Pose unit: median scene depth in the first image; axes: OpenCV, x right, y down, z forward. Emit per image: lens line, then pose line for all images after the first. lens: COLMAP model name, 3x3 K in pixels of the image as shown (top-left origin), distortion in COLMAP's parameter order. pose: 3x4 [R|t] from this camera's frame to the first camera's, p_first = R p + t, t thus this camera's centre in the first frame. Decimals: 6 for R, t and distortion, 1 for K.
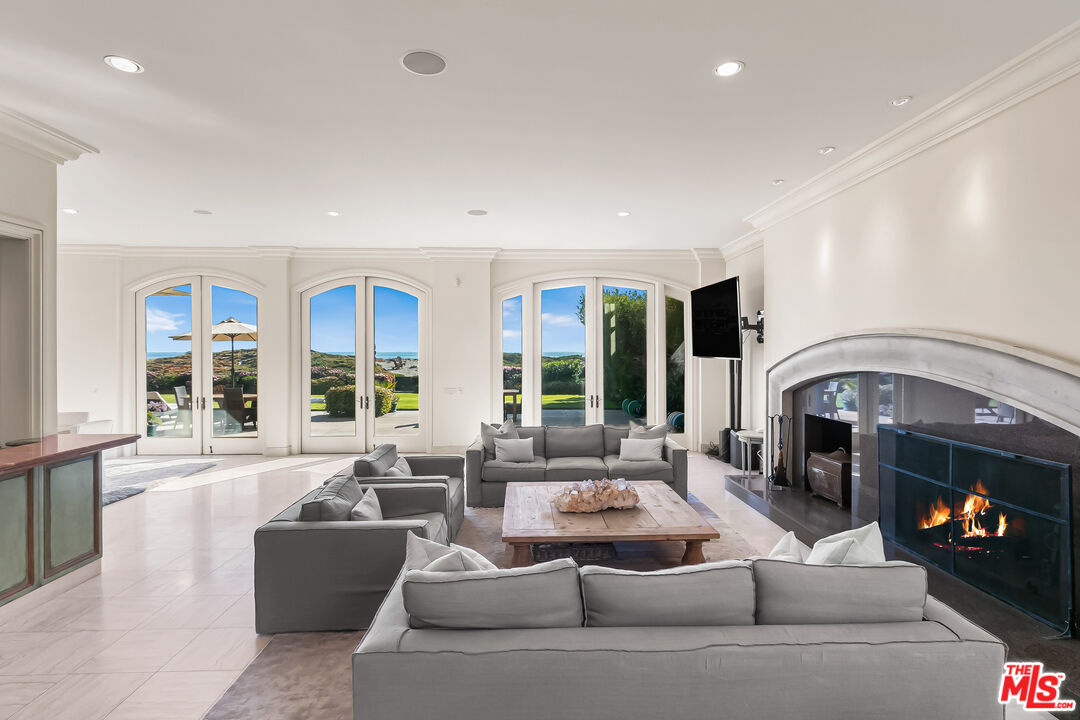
lens RADIAL K [[539.1, 0, 536.7], [0, 539.1, 352.2], [0, 0, 1]] dist [0.014777, 0.000726]
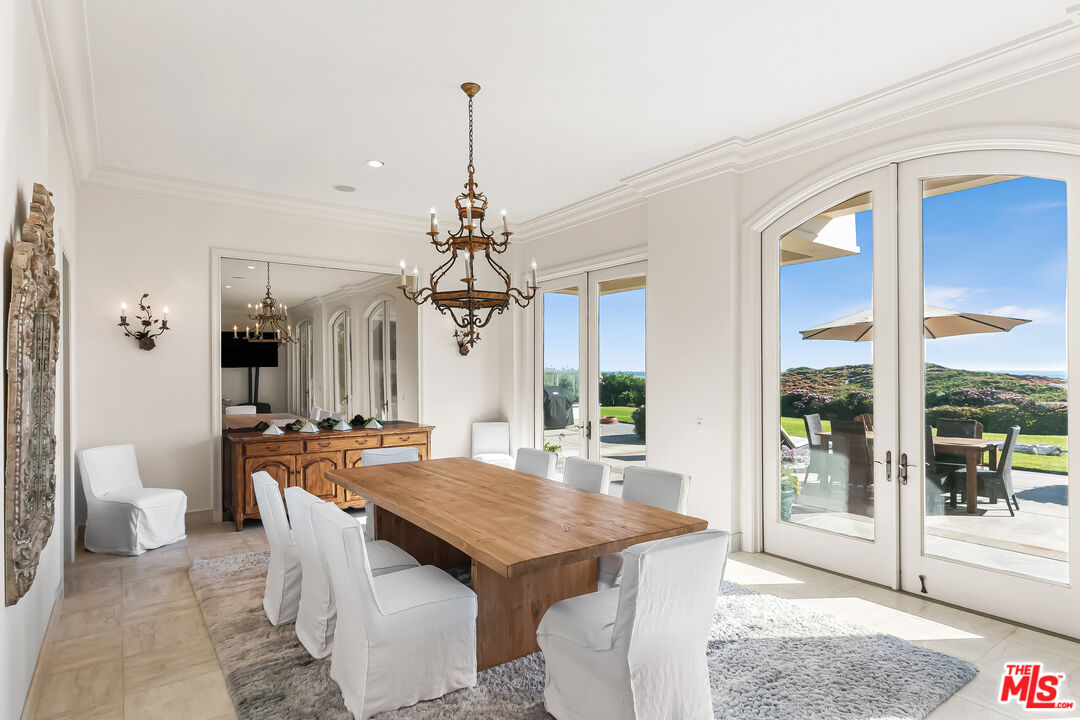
lens RADIAL K [[569.9, 0, 545.0], [0, 569.9, 375.2], [0, 0, 1]] dist [0.000795, -0.000428]
pose [[0.569683, 0.004533, -0.821852, -0.414504], [0.000225, 0.999984, 0.005672, 0.021362], [0.821864, -0.003416, 0.569673, 0.530596]]
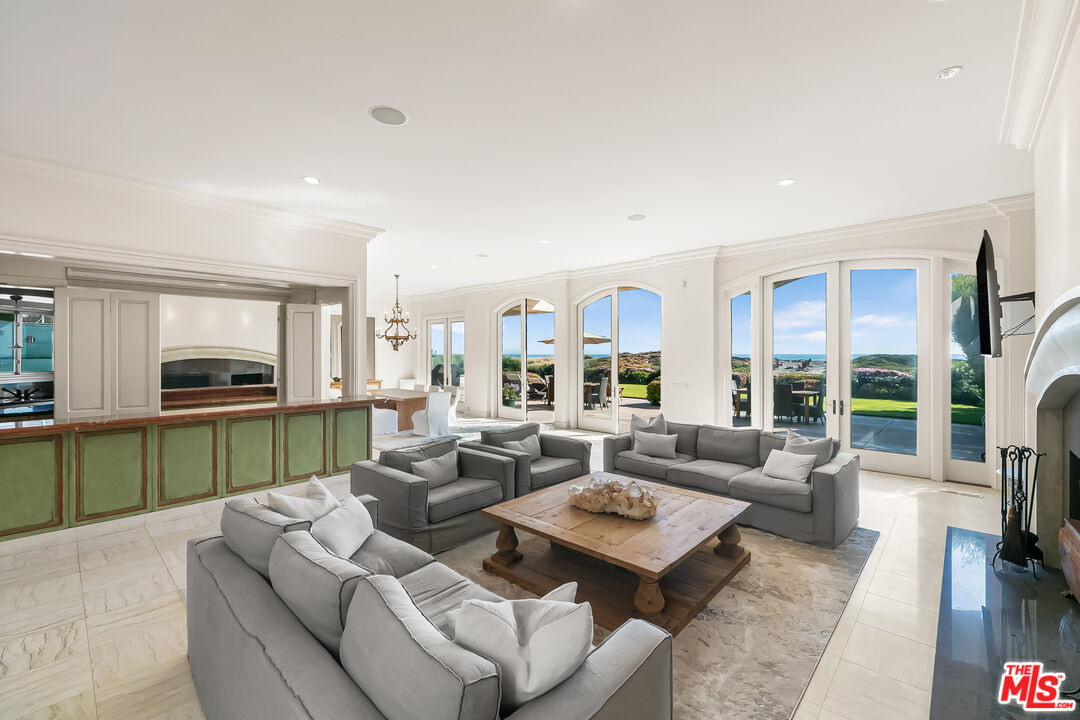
lens RADIAL K [[451.3, 0, 555.0], [0, 451.3, 357.2], [0, 0, 1]] dist [0.004083, 0.000154]
pose [[0.720254, 0.006229, -0.693682, 0.287328], [-0.002394, 0.999976, 0.006493, 0.008392], [0.693706, -0.003016, 0.720252, 0.180446]]
